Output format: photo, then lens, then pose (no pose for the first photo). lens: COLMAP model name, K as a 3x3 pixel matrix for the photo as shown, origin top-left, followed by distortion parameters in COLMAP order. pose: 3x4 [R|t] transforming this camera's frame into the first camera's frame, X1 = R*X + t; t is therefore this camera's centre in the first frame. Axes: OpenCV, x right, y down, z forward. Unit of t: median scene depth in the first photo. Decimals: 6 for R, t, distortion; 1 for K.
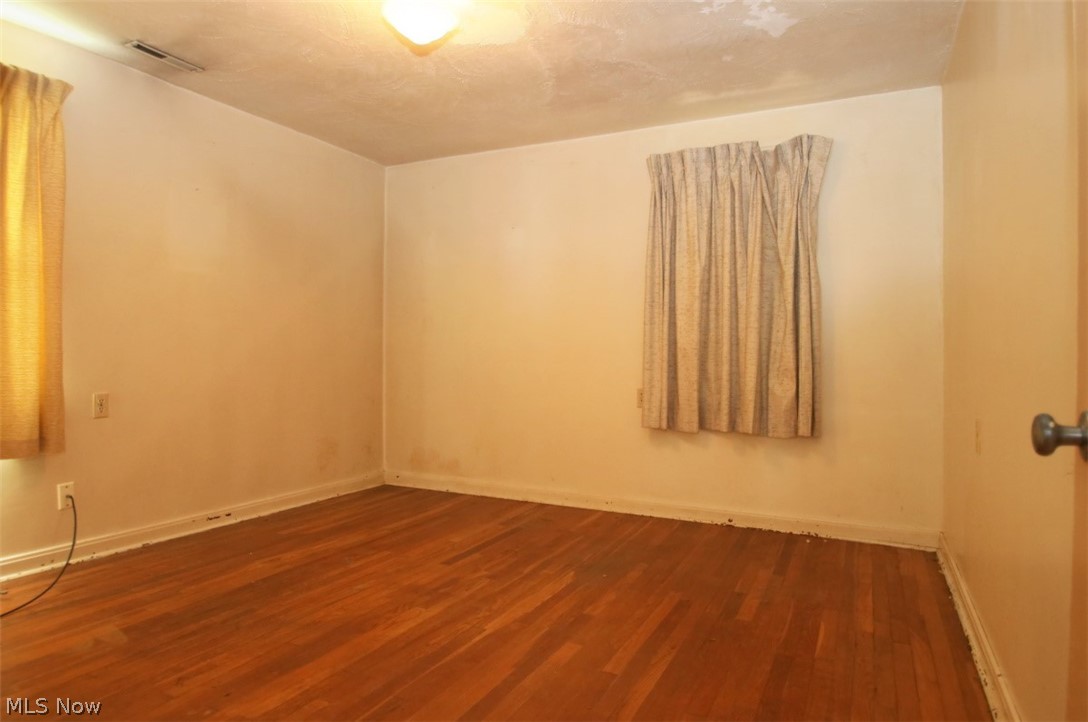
lens RADIAL K [[654.7, 0, 544.0], [0, 654.7, 361.0], [0, 0, 1]] dist [-0.033241, -0.000050]
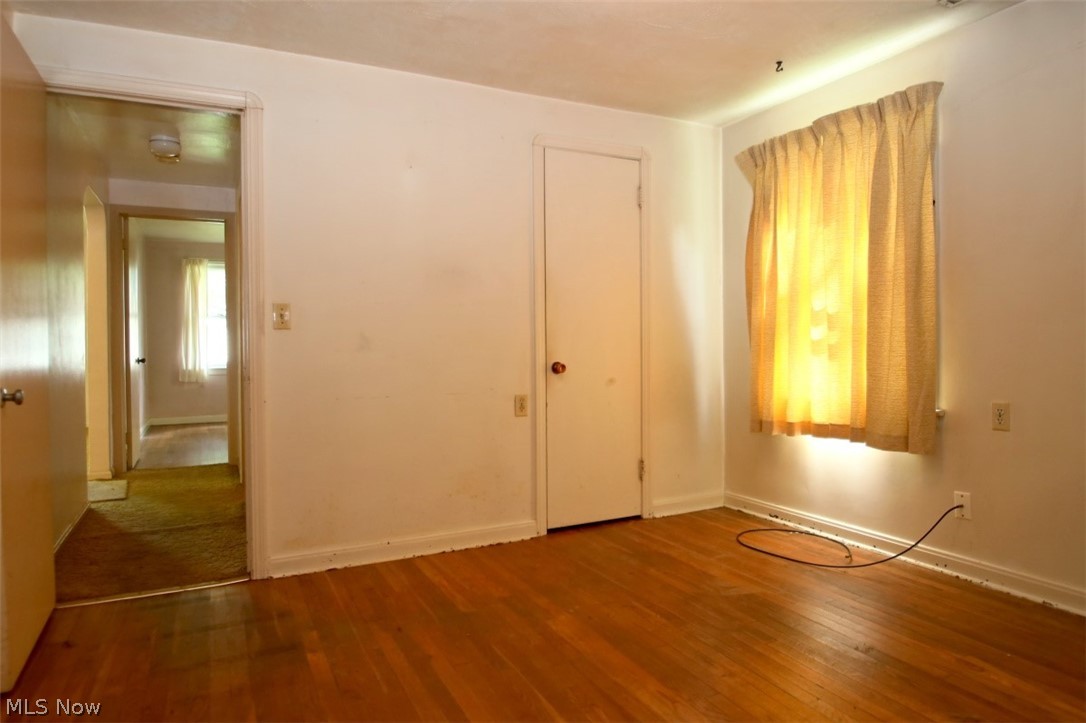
lens RADIAL K [[653.5, 0, 543.0], [0, 653.5, 361.5], [0, 0, 1]] dist [-0.033241, -0.000050]
pose [[-0.604707, 0.010096, -0.796384, 0.470660], [-0.004248, 0.999865, 0.015901, -0.019816], [0.796437, 0.012999, -0.604582, 1.303947]]
